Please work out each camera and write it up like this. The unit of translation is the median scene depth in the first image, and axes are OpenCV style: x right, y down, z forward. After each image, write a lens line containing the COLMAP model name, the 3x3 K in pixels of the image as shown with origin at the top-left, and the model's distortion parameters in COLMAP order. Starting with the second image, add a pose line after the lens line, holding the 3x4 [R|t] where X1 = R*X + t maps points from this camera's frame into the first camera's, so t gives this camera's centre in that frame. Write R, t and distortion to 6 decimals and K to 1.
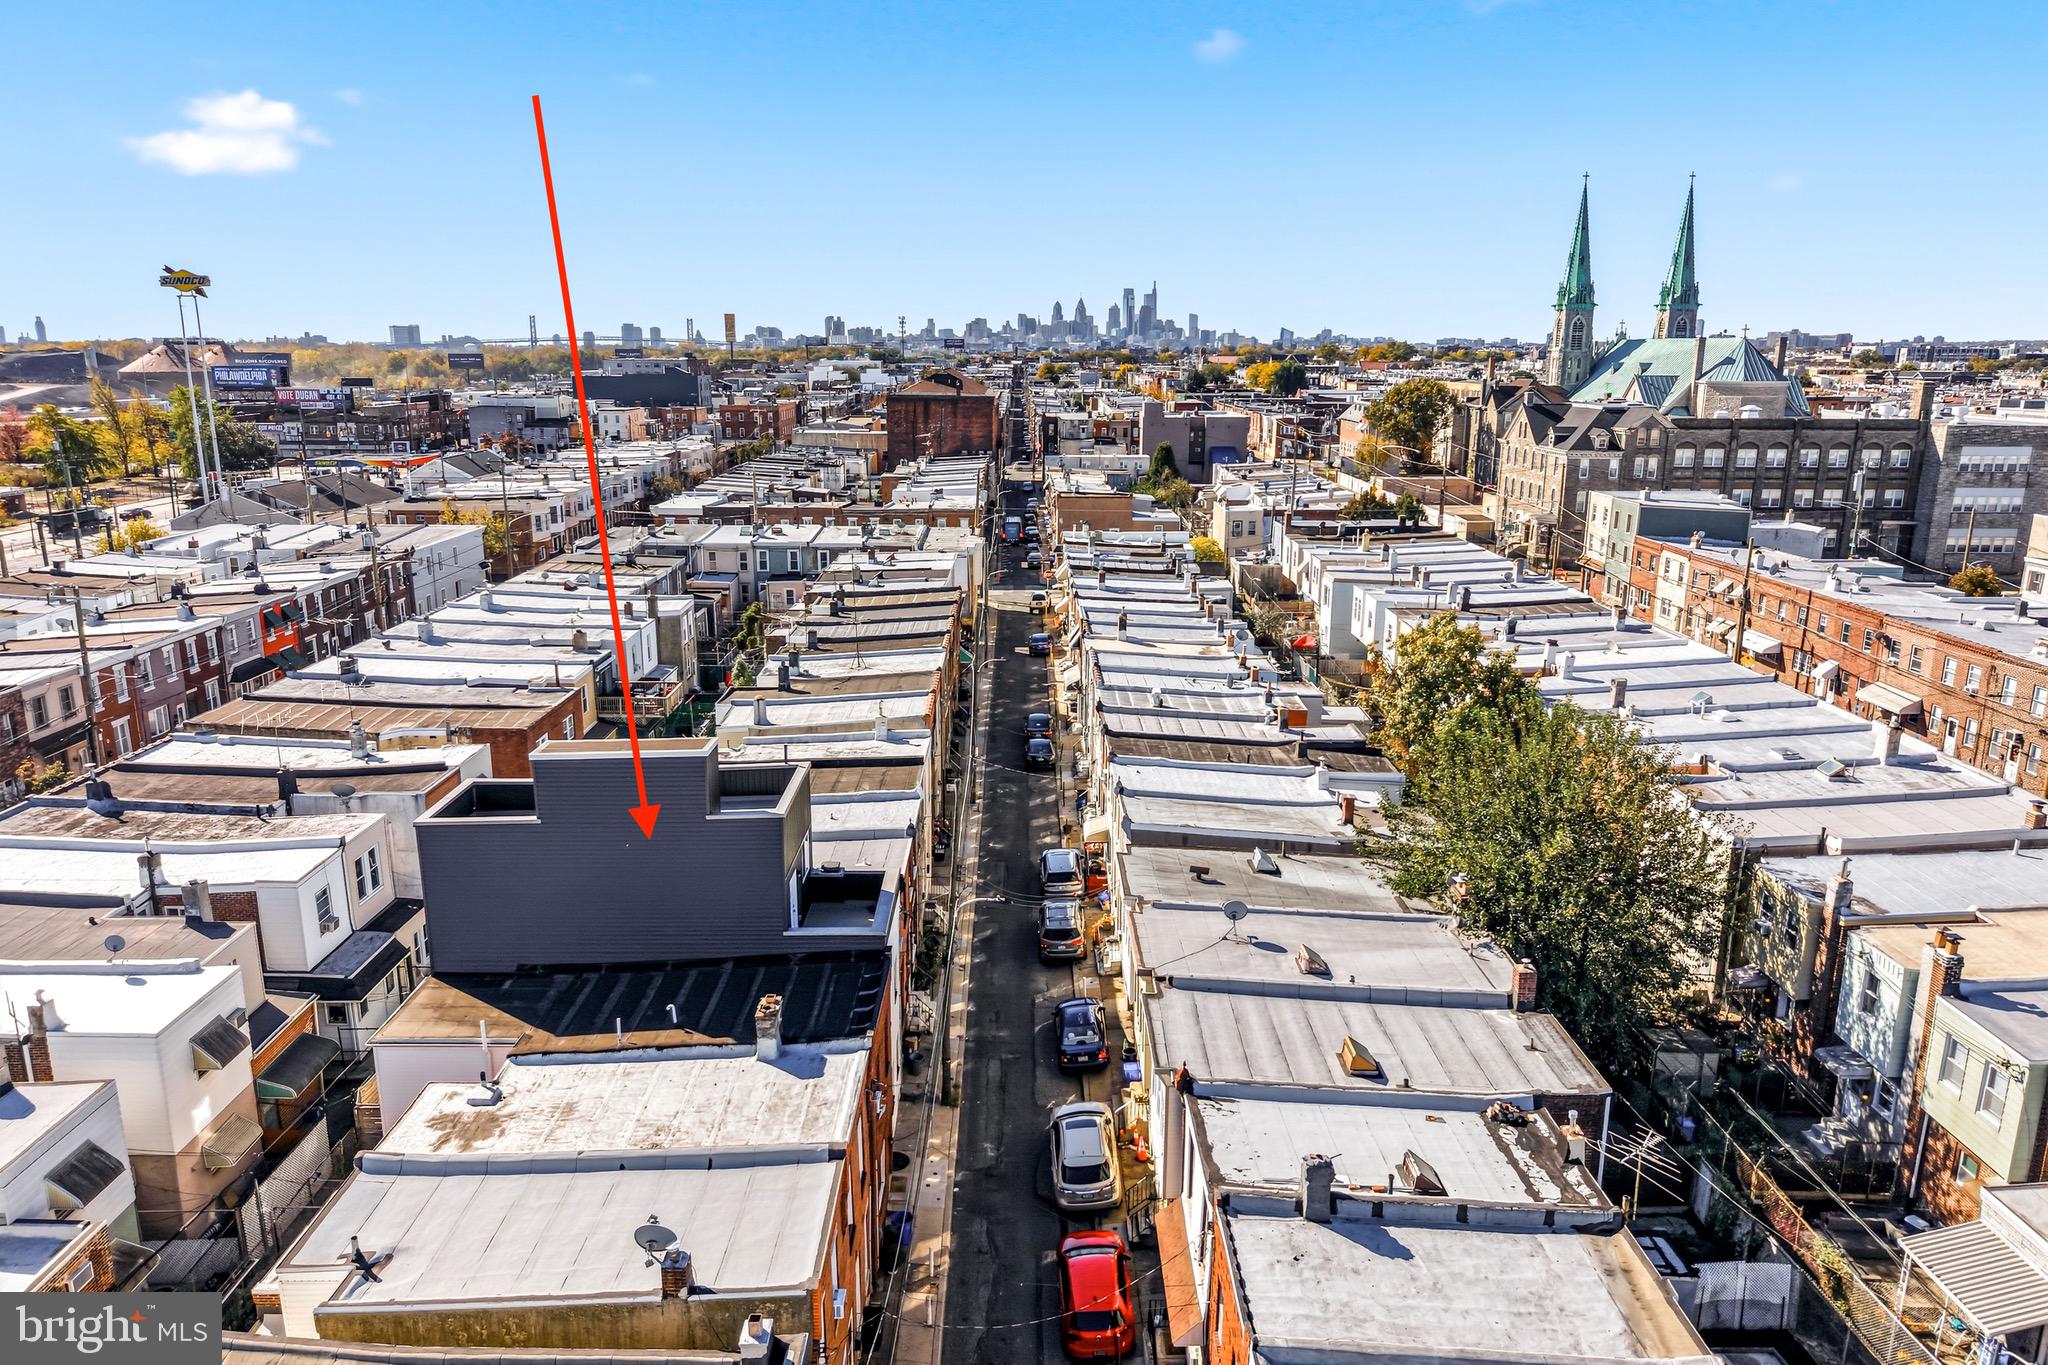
lens RADIAL K [[1365.0, 0, 1016.2], [0, 1365.0, 684.0], [0, 0, 1]] dist [0.003499, -0.000597]
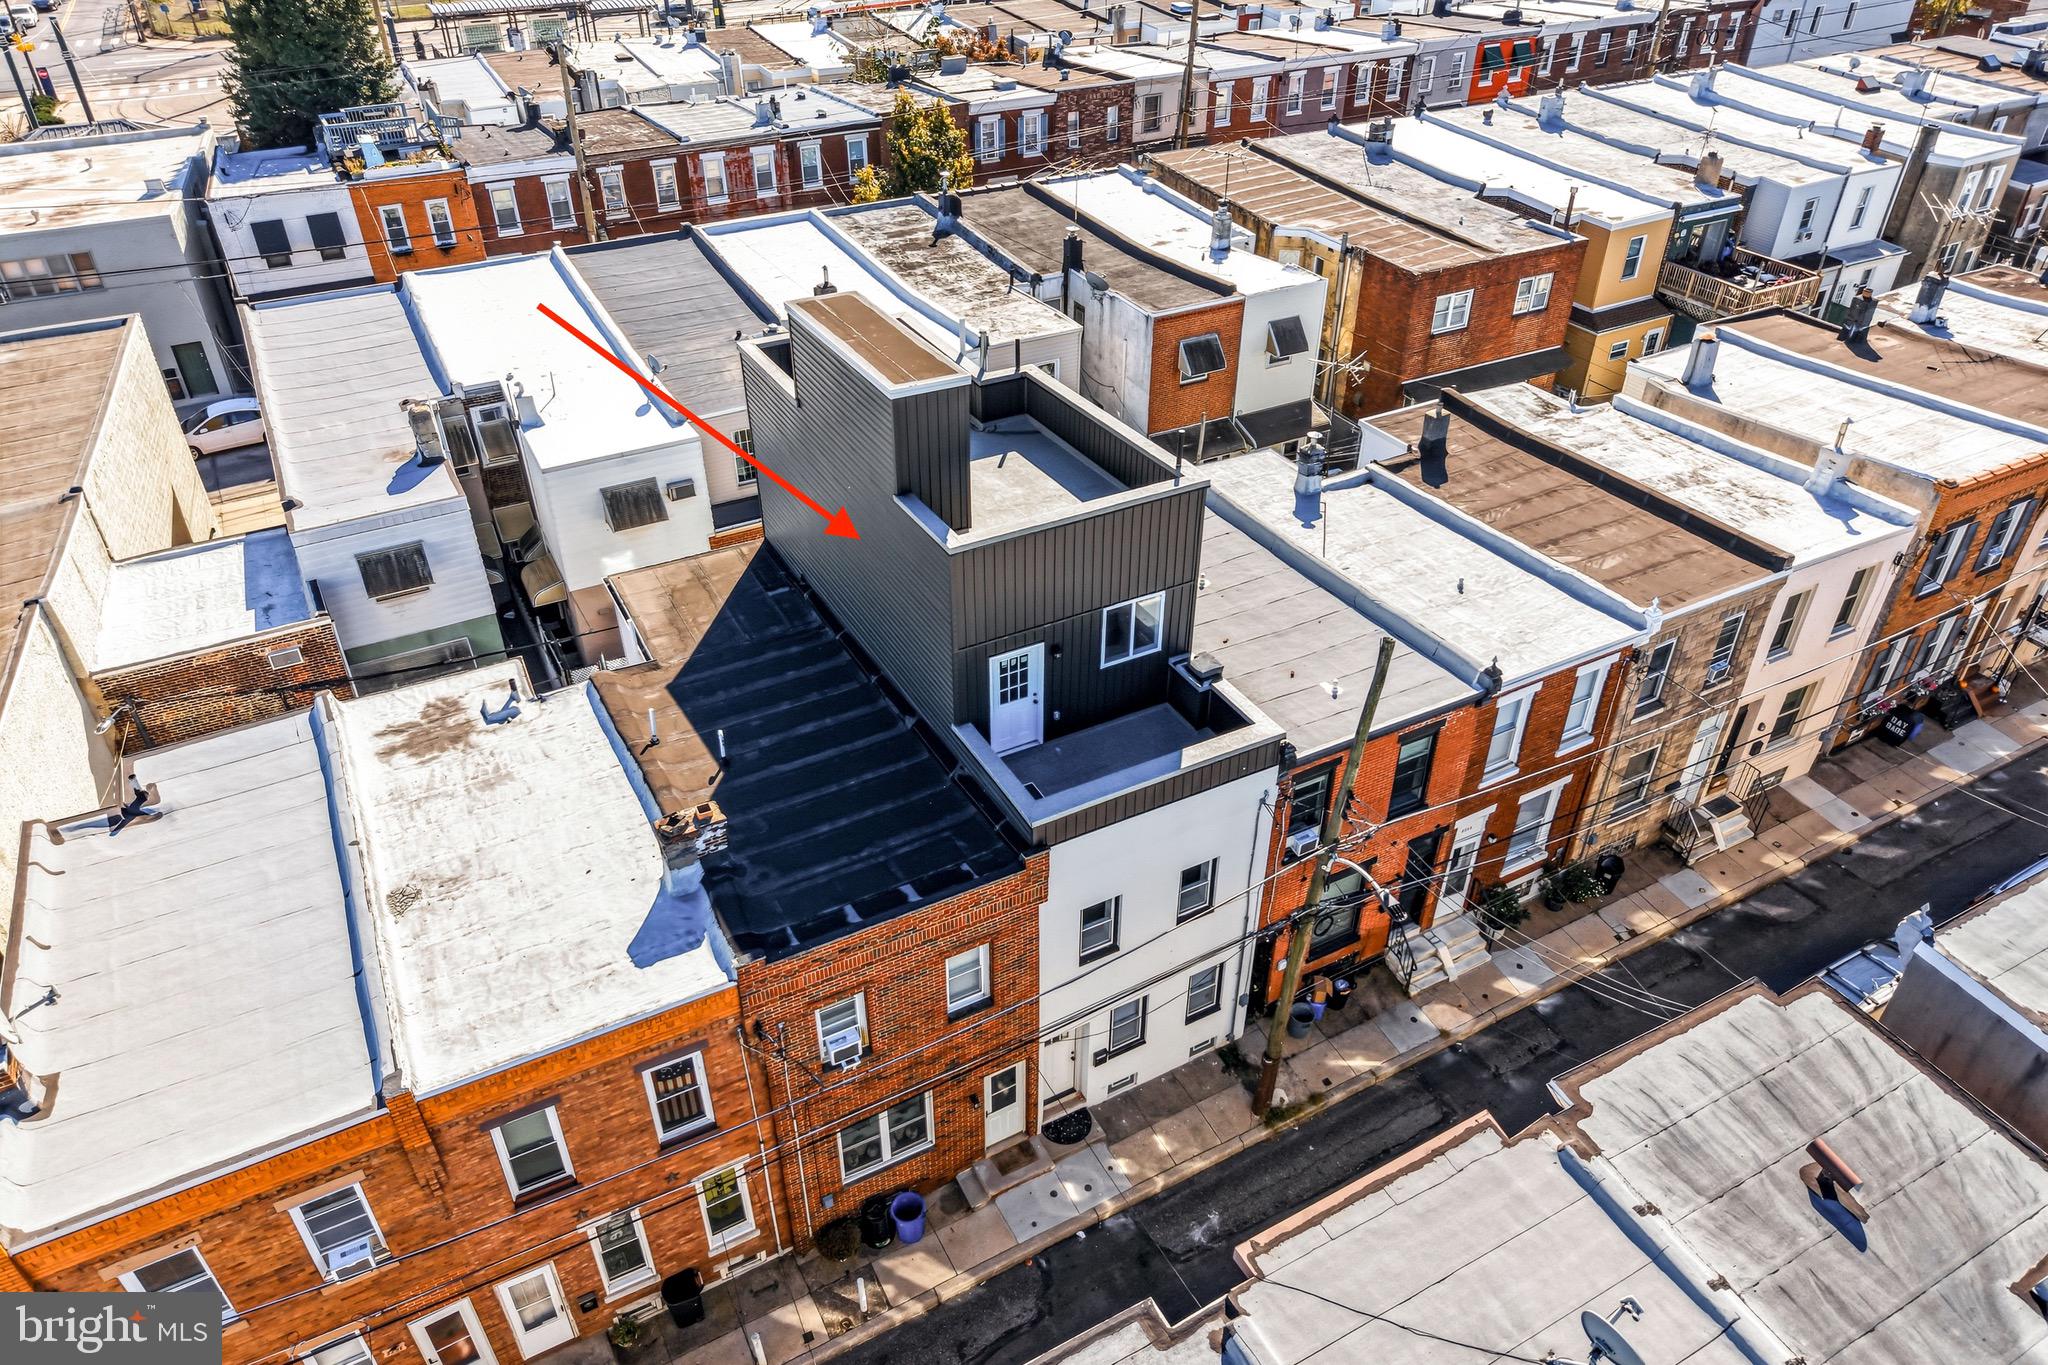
lens RADIAL K [[1365.0, 0, 1016.2], [0, 1365.0, 684.0], [0, 0, 1]] dist [0.003499, -0.000597]
pose [[0.472766, 0.508471, -0.719687, 0.165214], [-0.208386, 0.858070, 0.469351, -0.075528], [0.856194, -0.071921, 0.511625, 0.447473]]
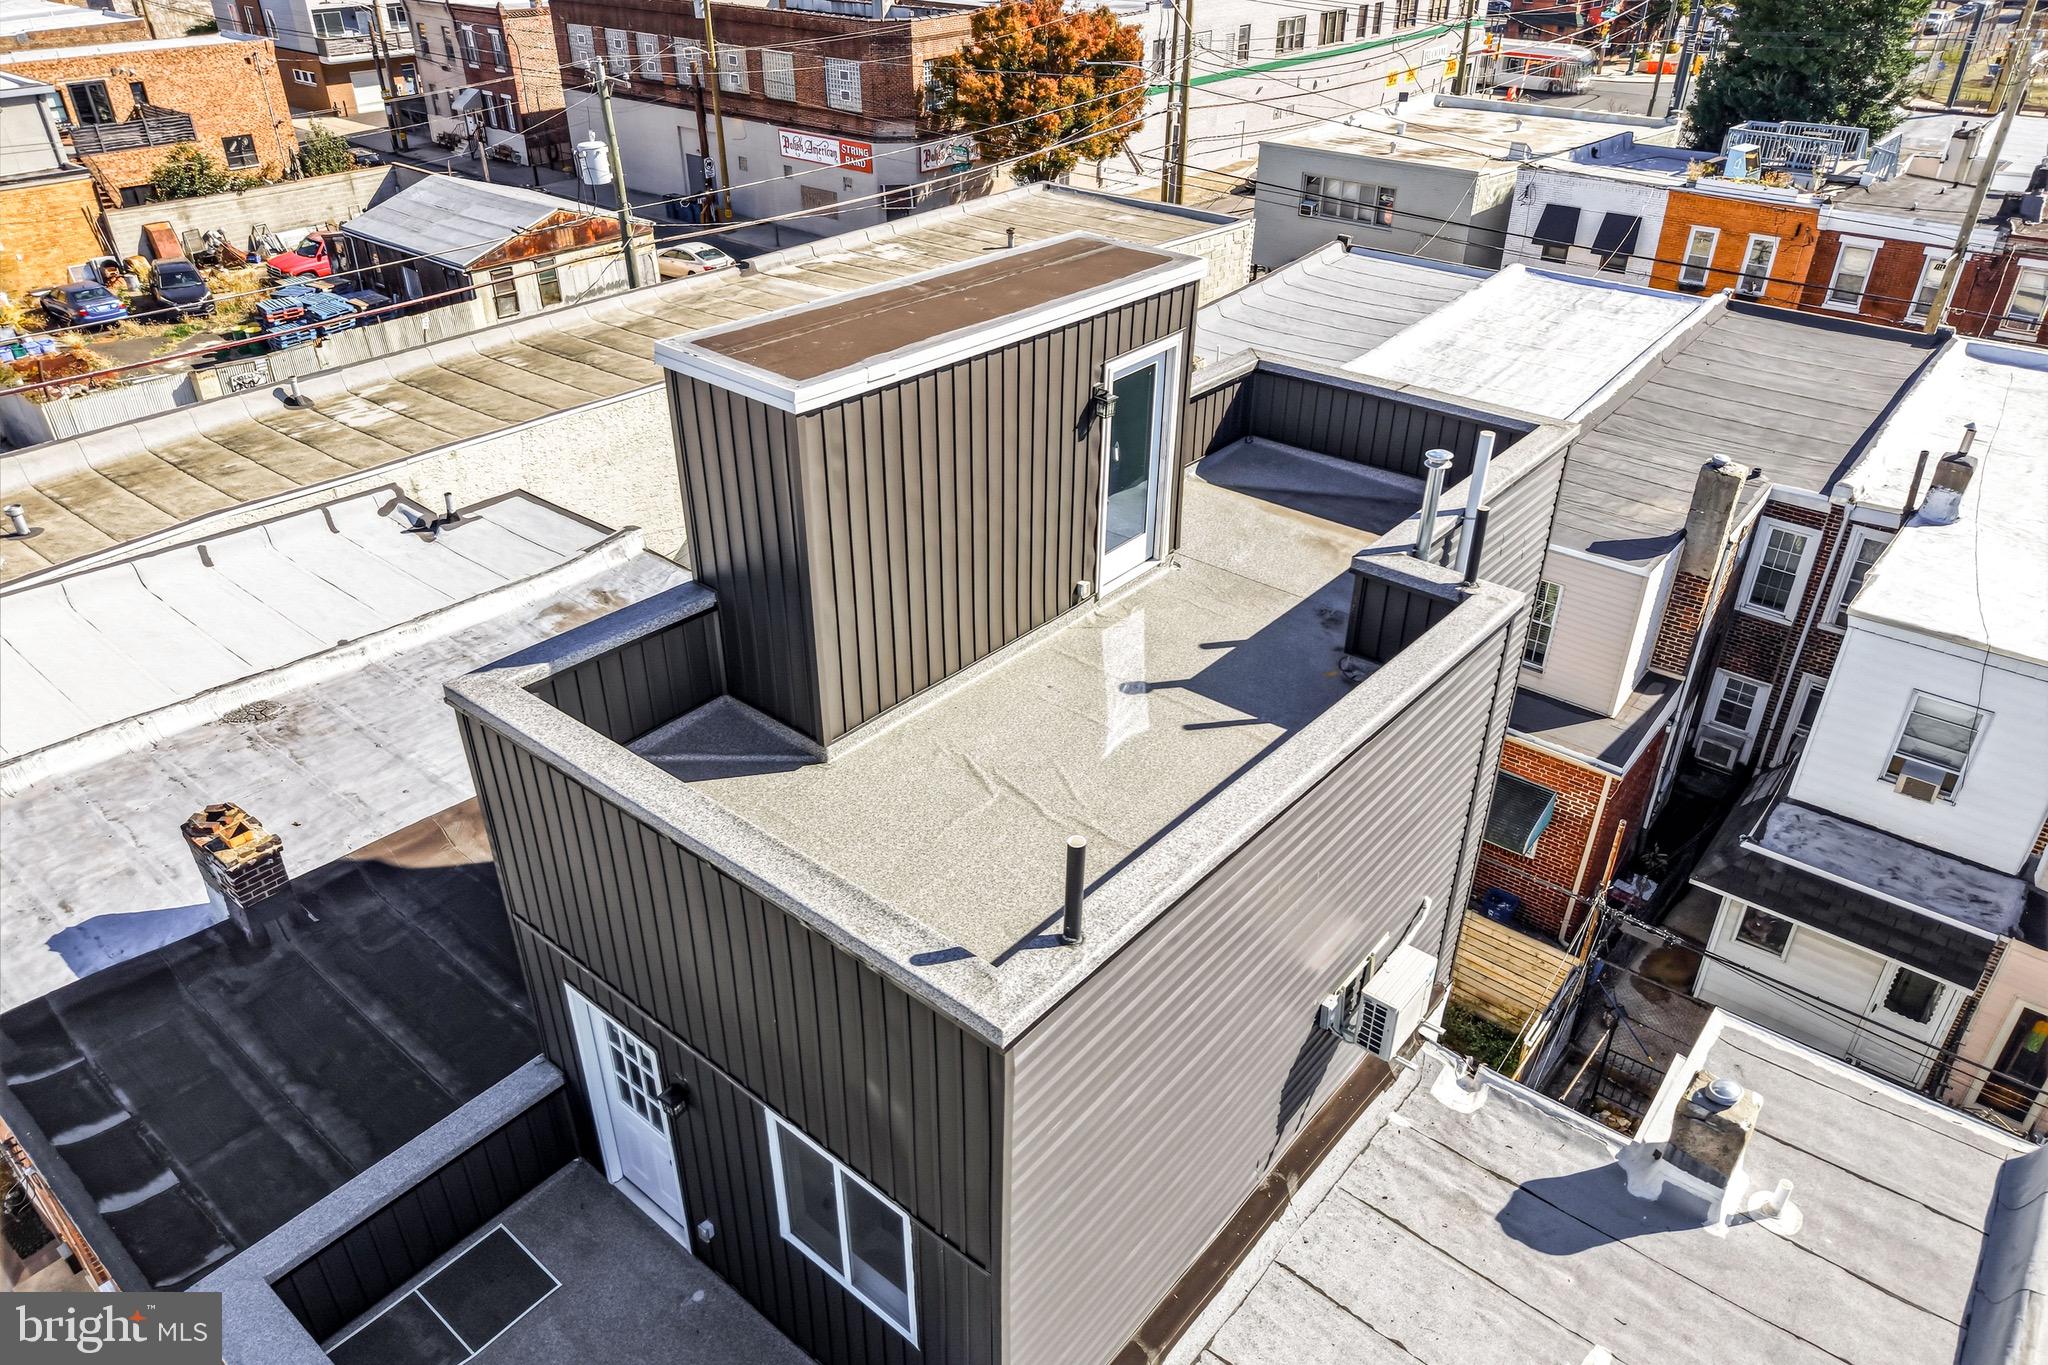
lens RADIAL K [[1365.0, 0, 1016.2], [0, 1365.0, 684.0], [0, 0, 1]] dist [0.003499, -0.000597]
pose [[-0.639847, 0.402292, -0.654795, -0.048829], [-0.184666, 0.746592, 0.639139, -0.047140], [0.745985, 0.529870, -0.403415, 0.715897]]
